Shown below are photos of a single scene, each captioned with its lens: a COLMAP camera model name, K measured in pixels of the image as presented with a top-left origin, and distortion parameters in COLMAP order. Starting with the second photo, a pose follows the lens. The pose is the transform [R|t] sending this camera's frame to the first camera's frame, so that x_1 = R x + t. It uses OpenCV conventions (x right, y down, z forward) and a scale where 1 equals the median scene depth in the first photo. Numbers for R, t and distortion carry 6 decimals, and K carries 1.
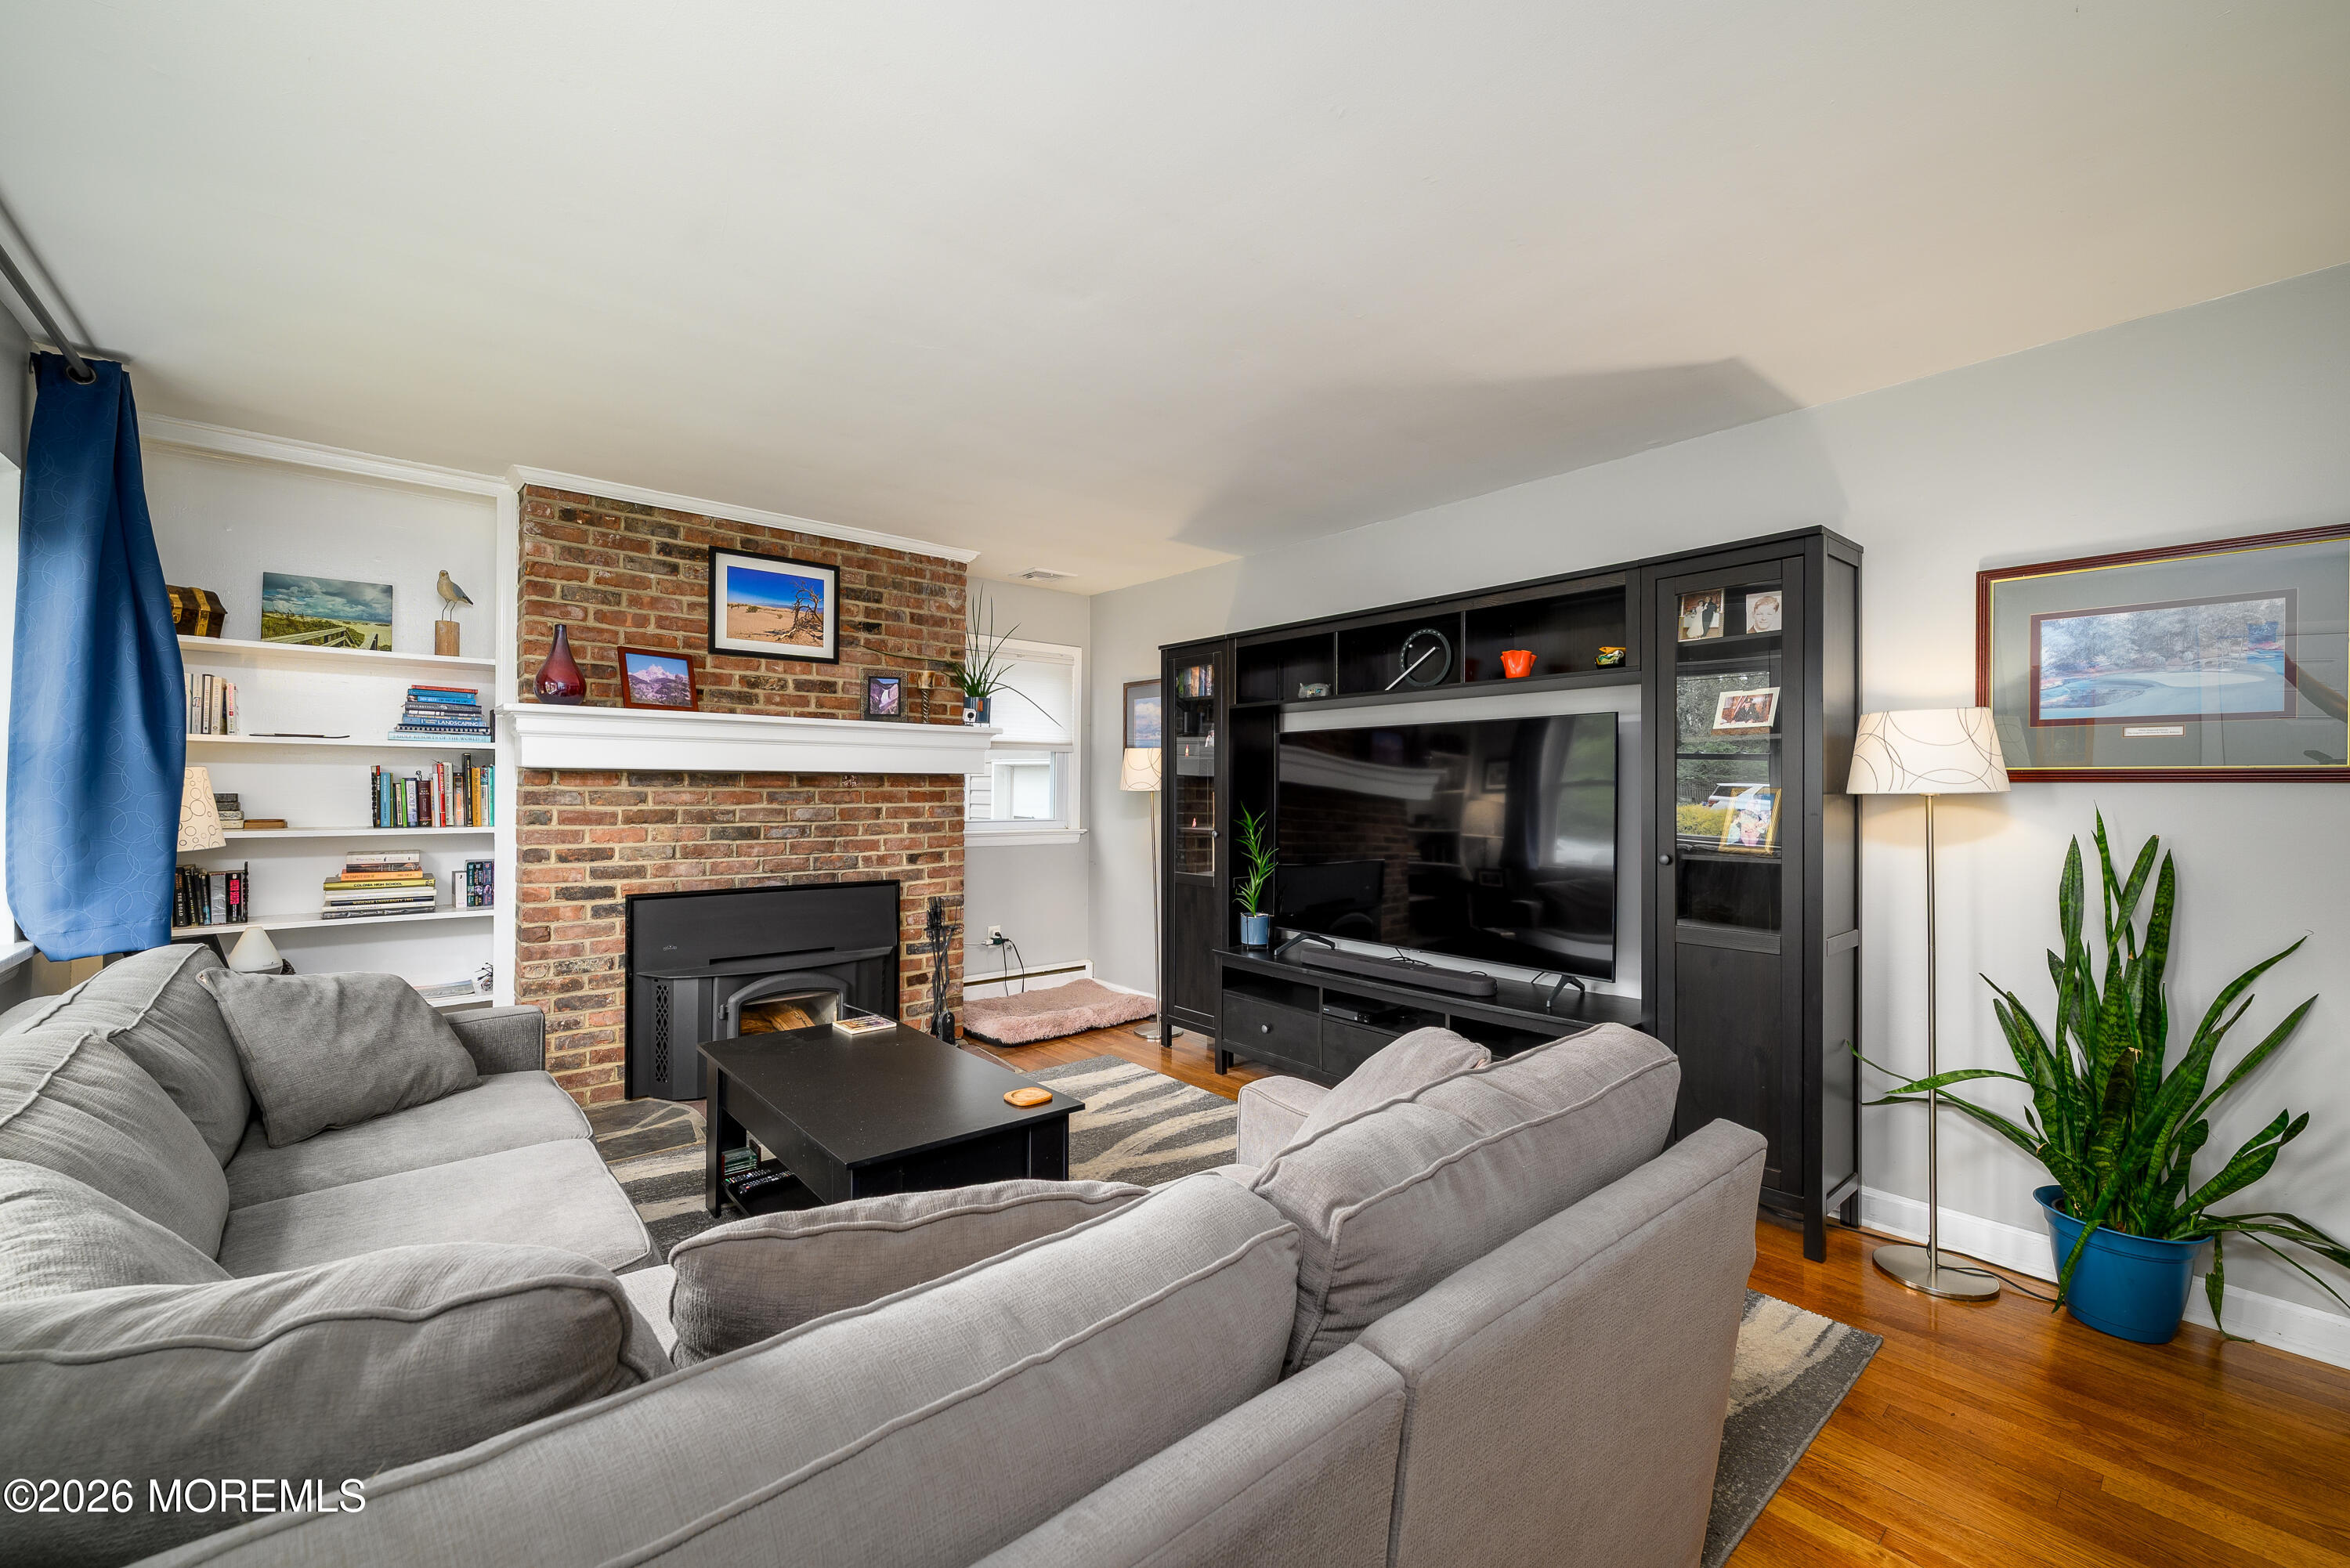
lens RADIAL K [[936.5, 0, 1164.9], [0, 936.5, 775.6], [0, 0, 1]] dist [0.000389, 0.000119]
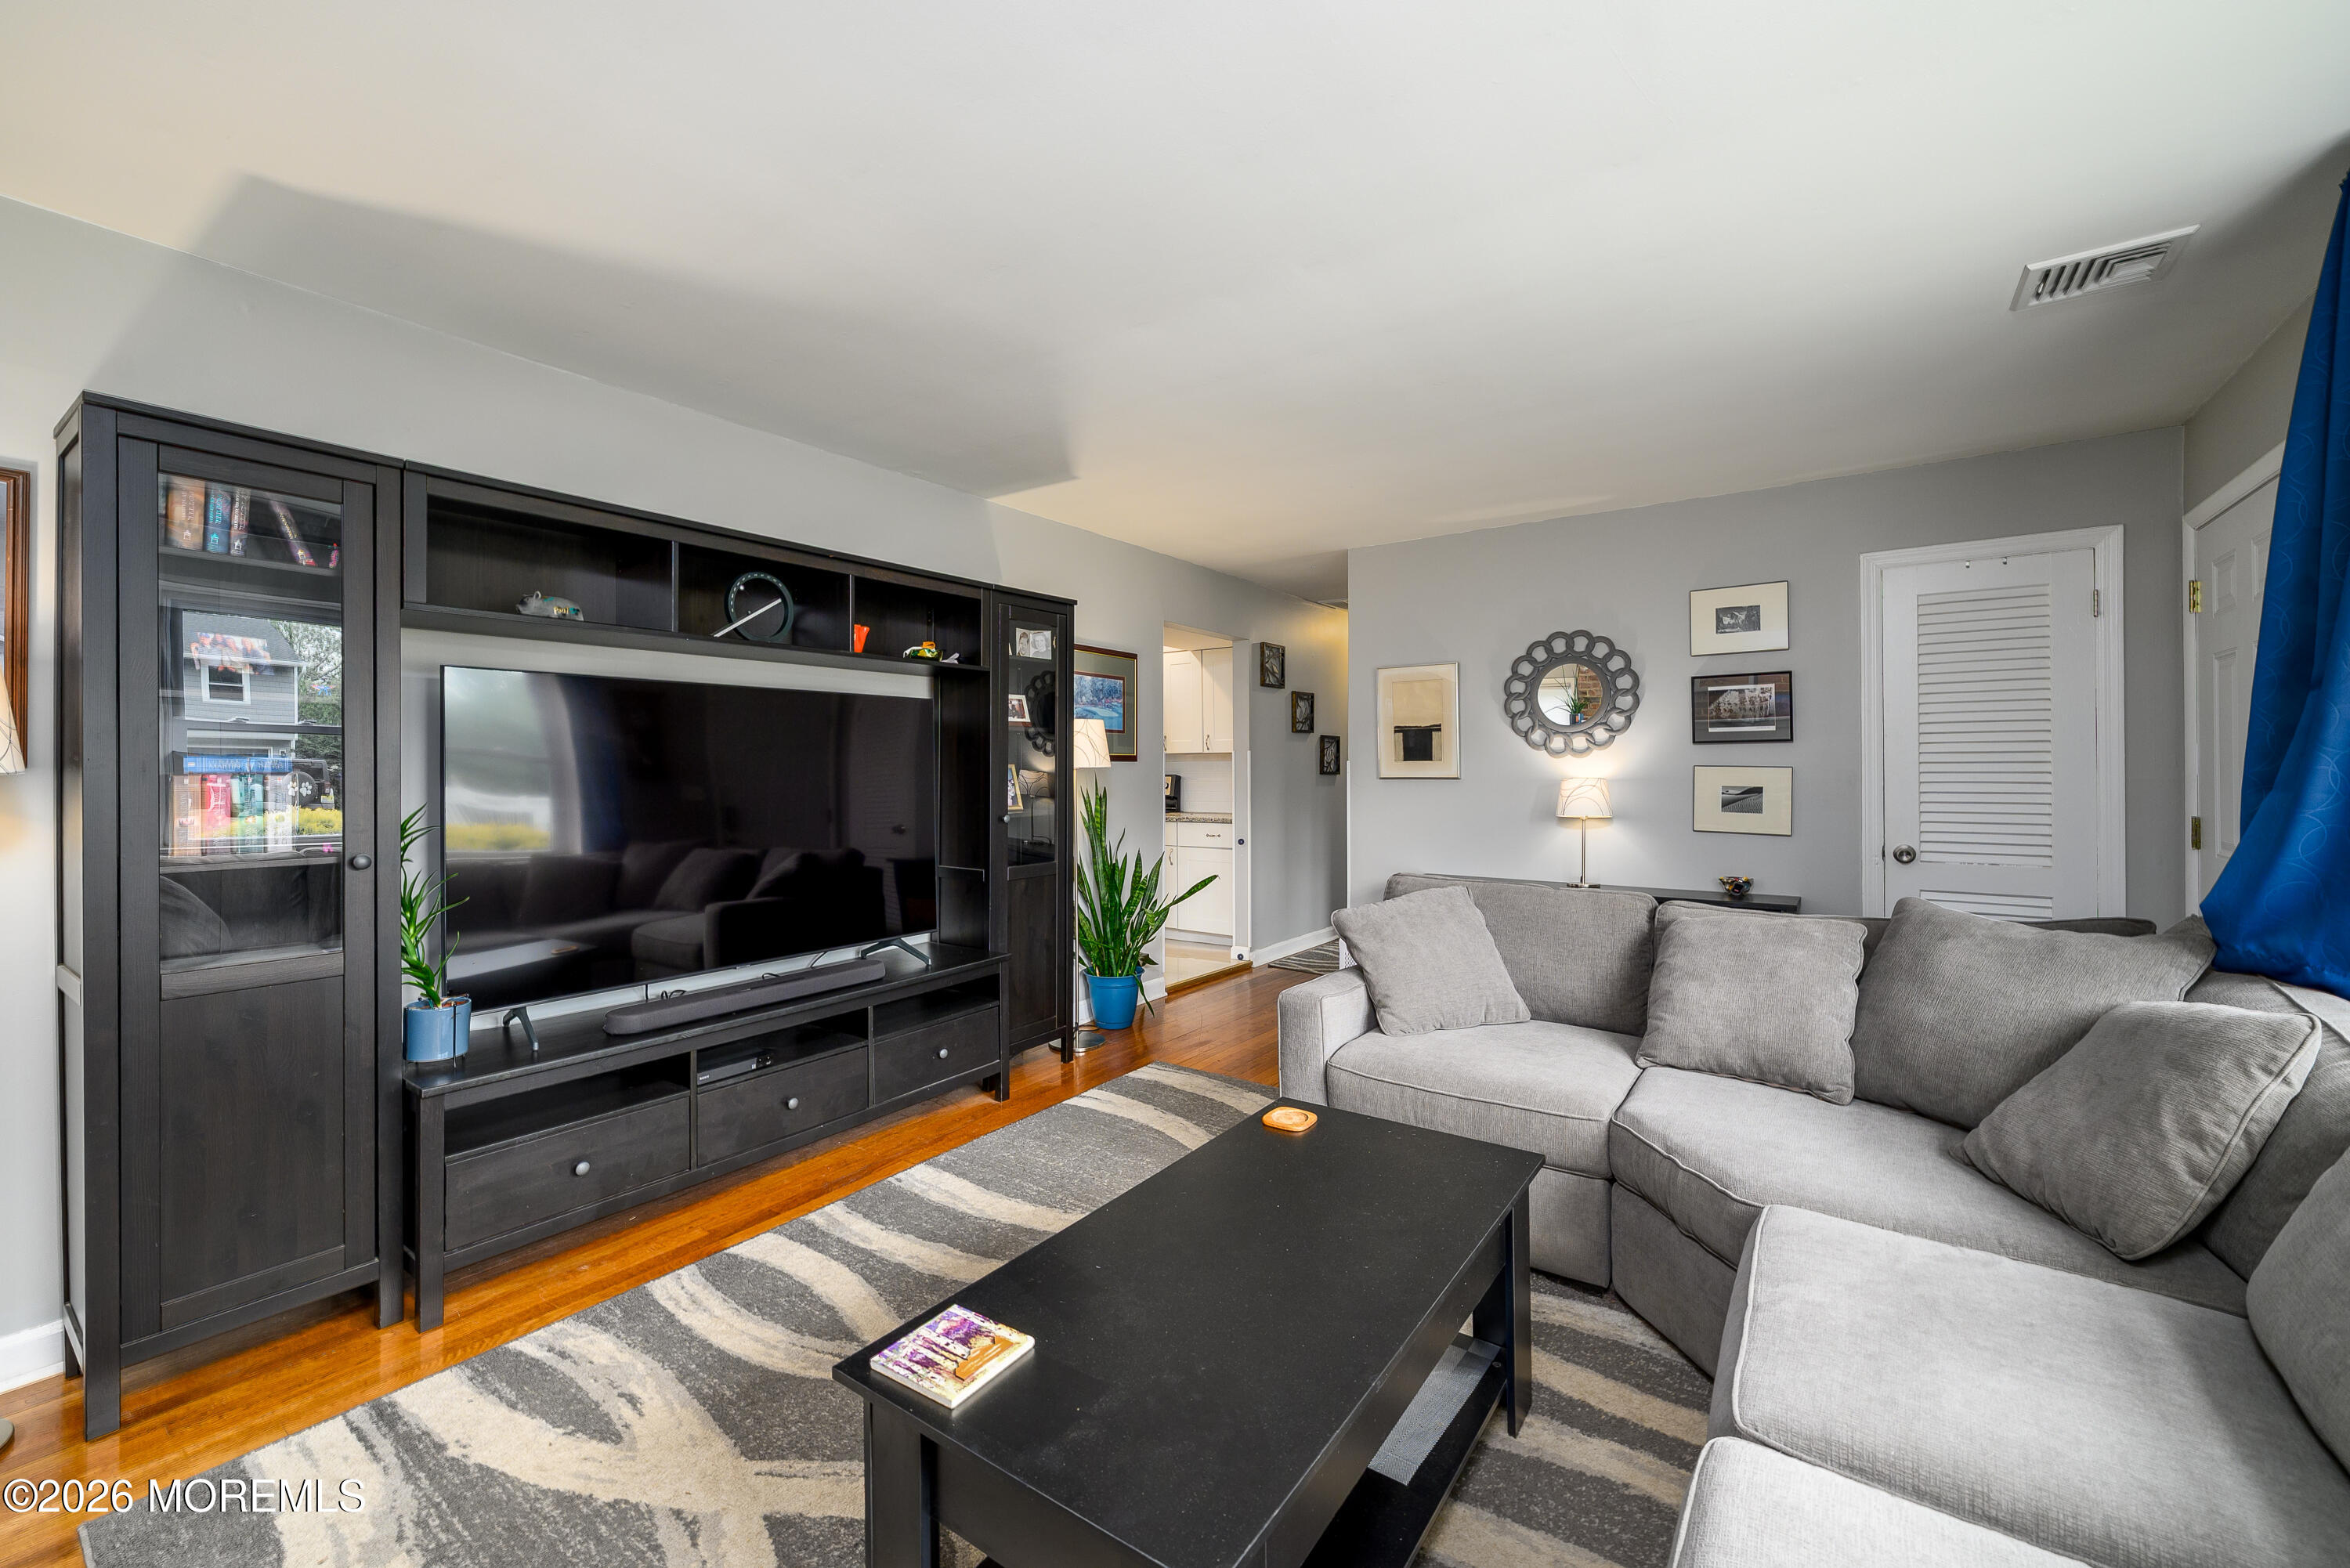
lens RADIAL K [[936.5, 0, 1164.9], [0, 936.5, 775.6], [0, 0, 1]] dist [0.000389, 0.000119]
pose [[-0.246484, -0.007962, 0.969114, -0.556976], [-0.008662, 0.999944, 0.006012, 0.012780], [-0.969108, -0.006913, -0.246539, 0.779547]]
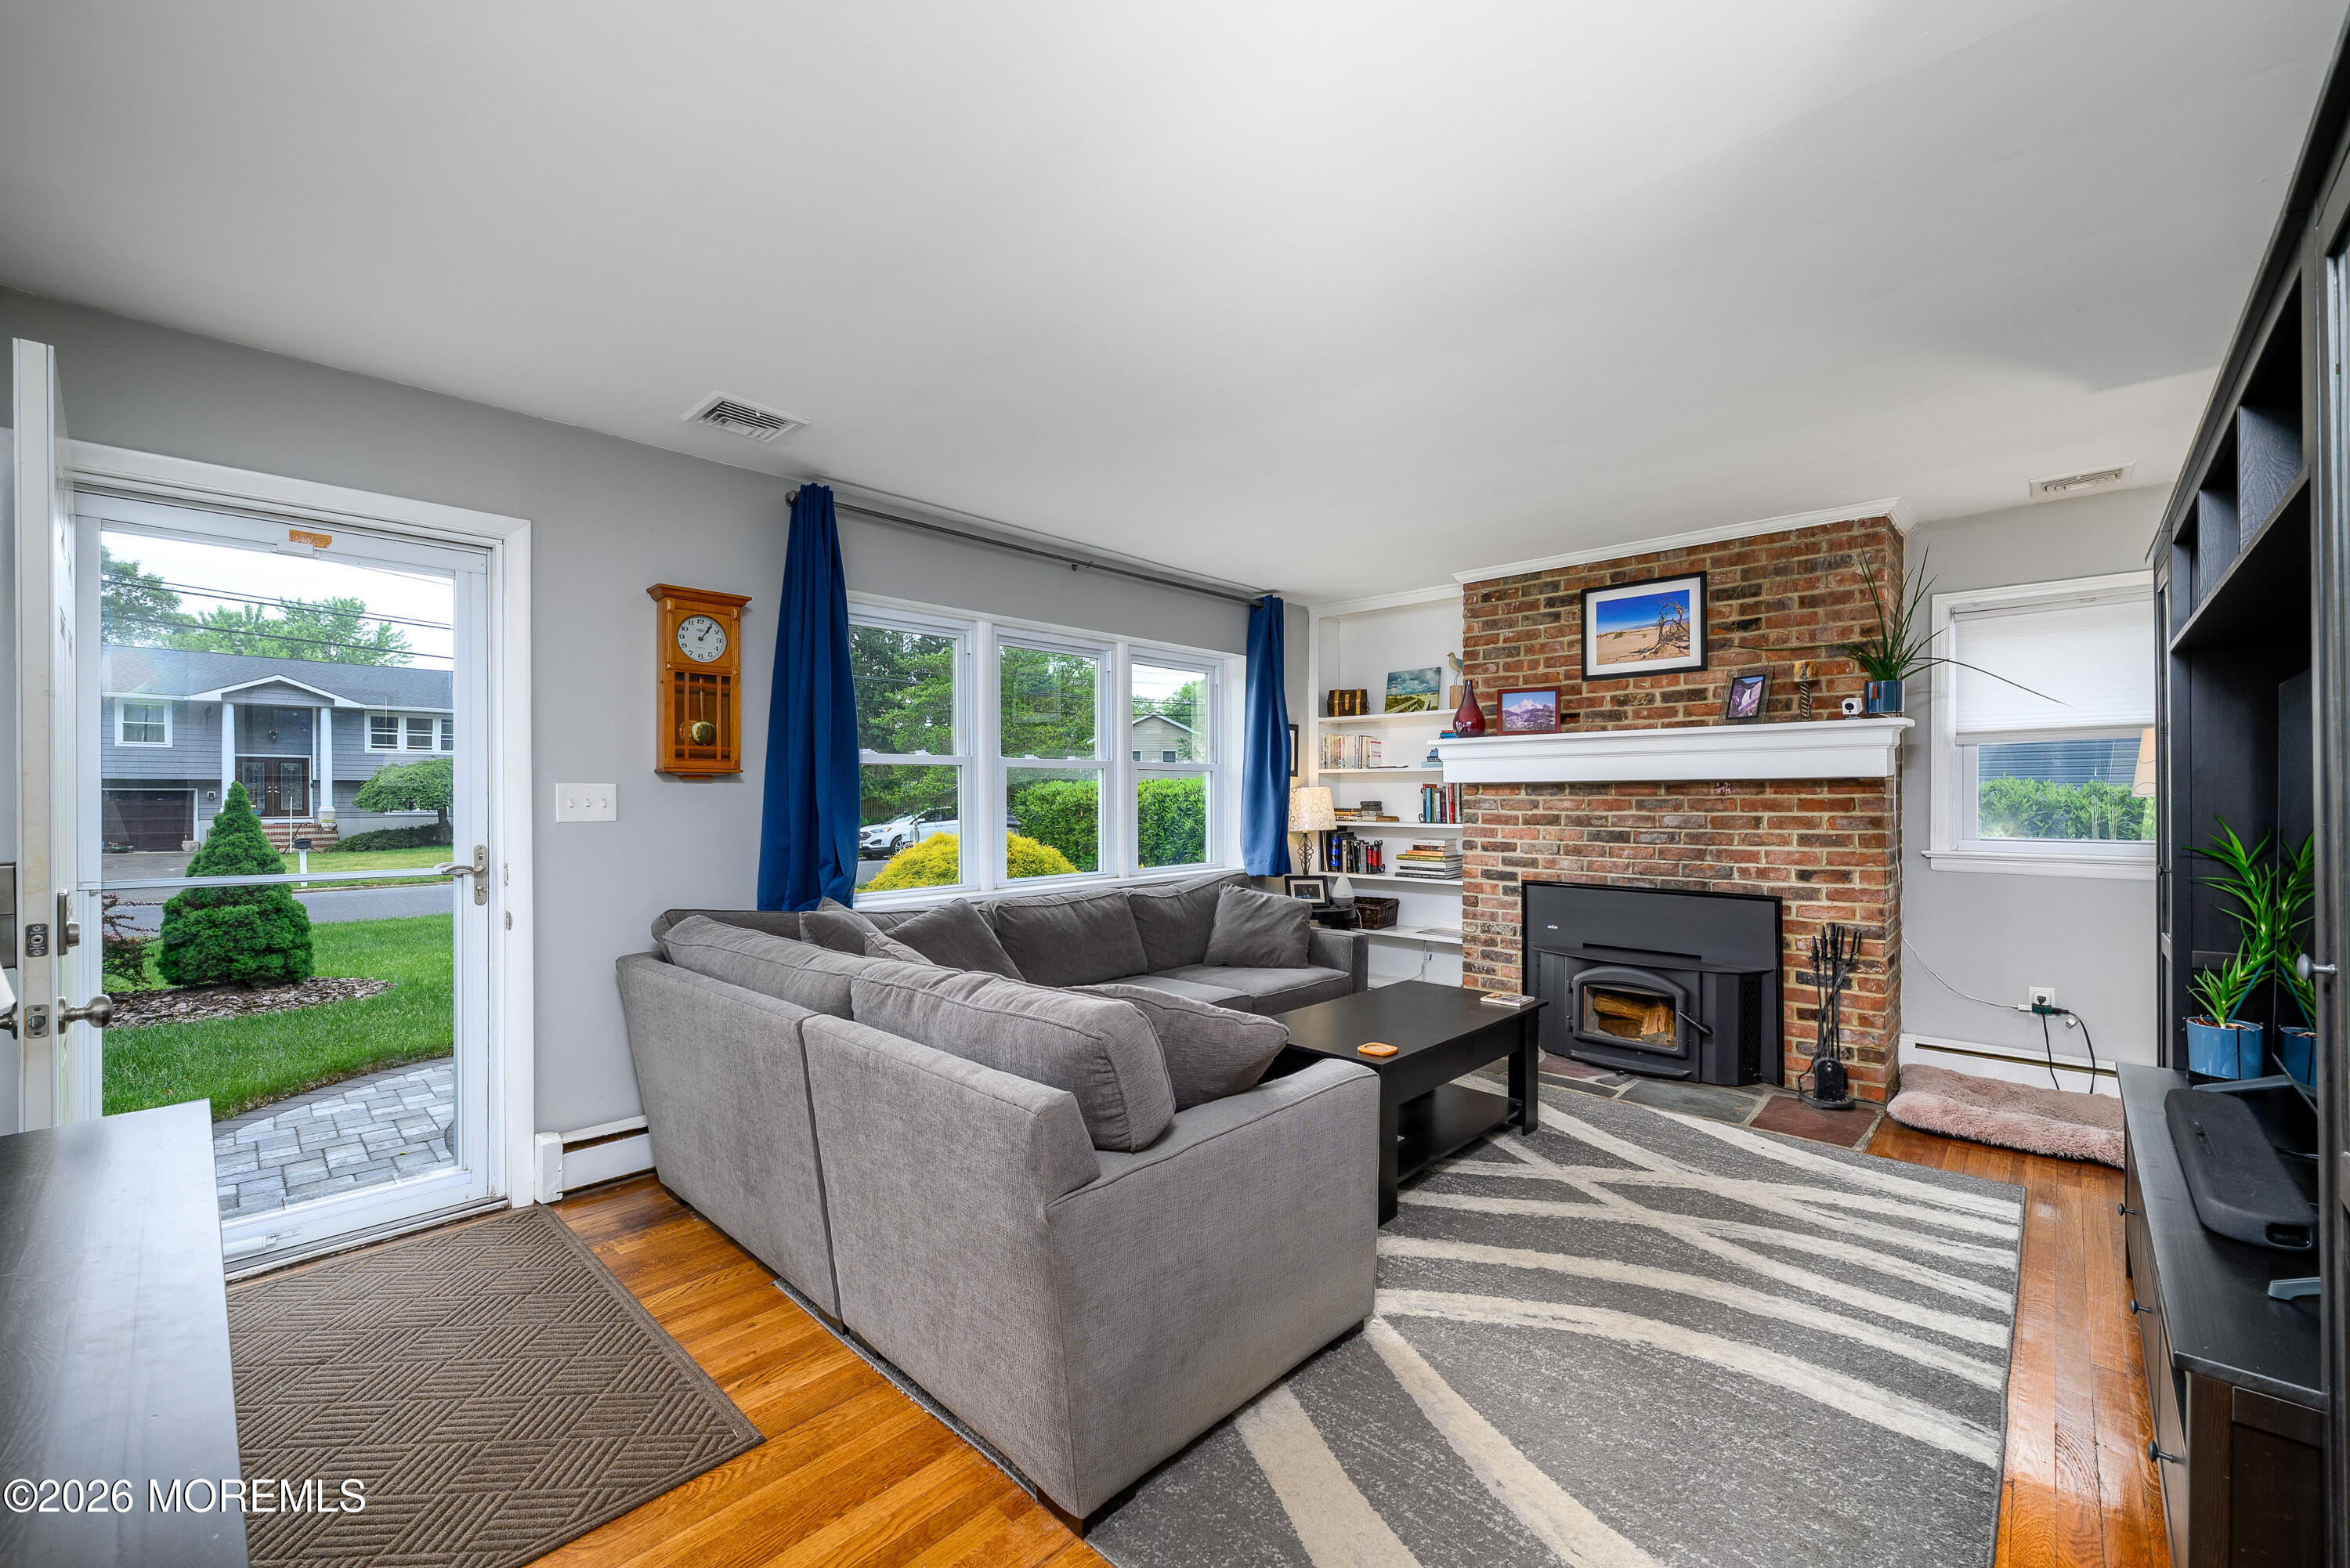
lens RADIAL K [[932.5, 0, 1180.4], [0, 932.5, 788.7], [0, 0, 1]] dist [-0.000067, -0.000078]
pose [[0.121649, -0.014585, -0.992466, 0.602437], [0.015688, 0.999795, -0.012770, 0.010515], [0.992449, -0.014017, 0.121853, 0.355451]]
